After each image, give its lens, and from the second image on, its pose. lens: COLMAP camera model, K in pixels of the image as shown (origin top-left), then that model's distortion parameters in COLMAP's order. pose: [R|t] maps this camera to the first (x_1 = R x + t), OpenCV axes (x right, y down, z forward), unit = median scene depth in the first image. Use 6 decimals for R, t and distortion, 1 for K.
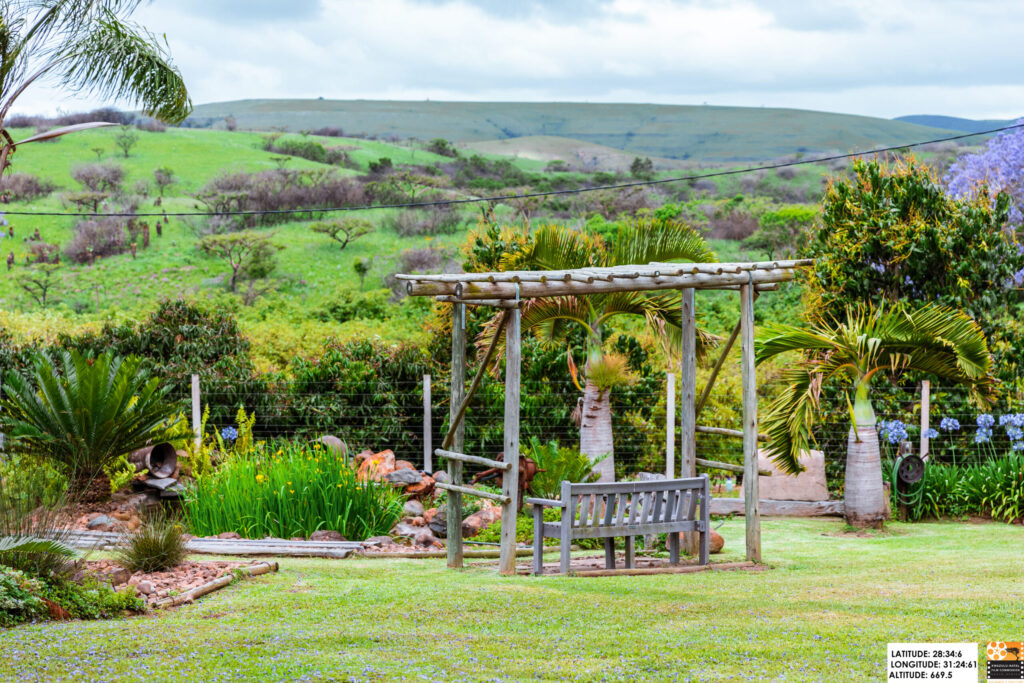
lens RADIAL K [[2064.0, 0, 511.7], [0, 2064.0, 341.1], [0, 0, 1]] dist [-0.003207, 0.000000]
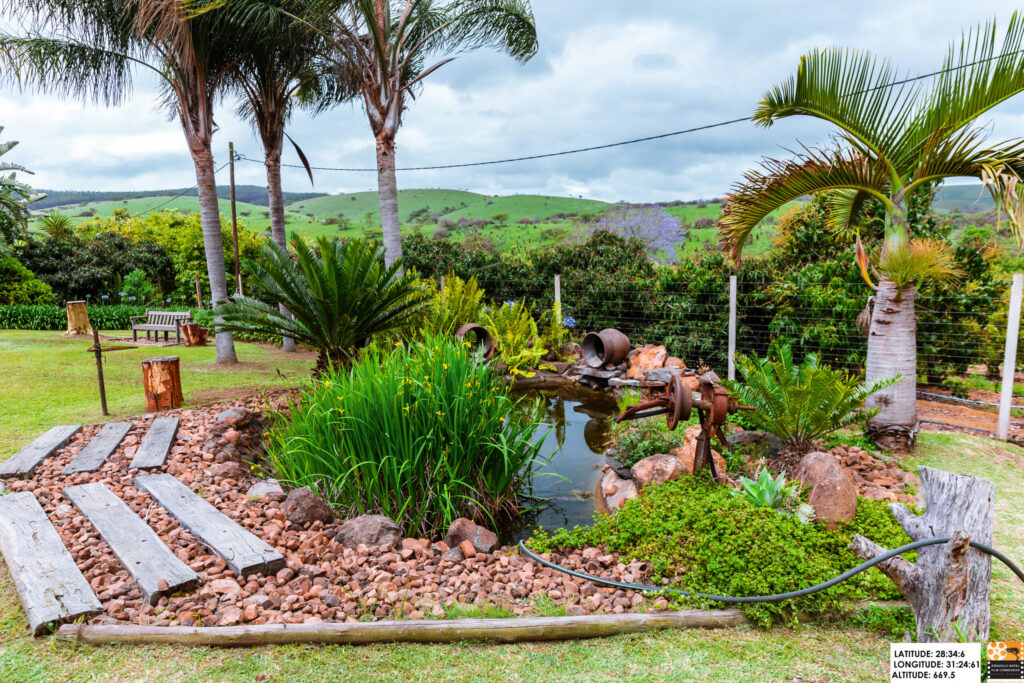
lens RADIAL K [[689.9, 0, 514.1], [0, 689.9, 350.4], [0, 0, 1]] dist [0.014641, -0.001659]
pose [[0.857237, 0.067174, -0.510522, 0.042936], [-0.019436, 0.994969, 0.098282, 0.020168], [0.514556, -0.074328, 0.854229, 0.581632]]
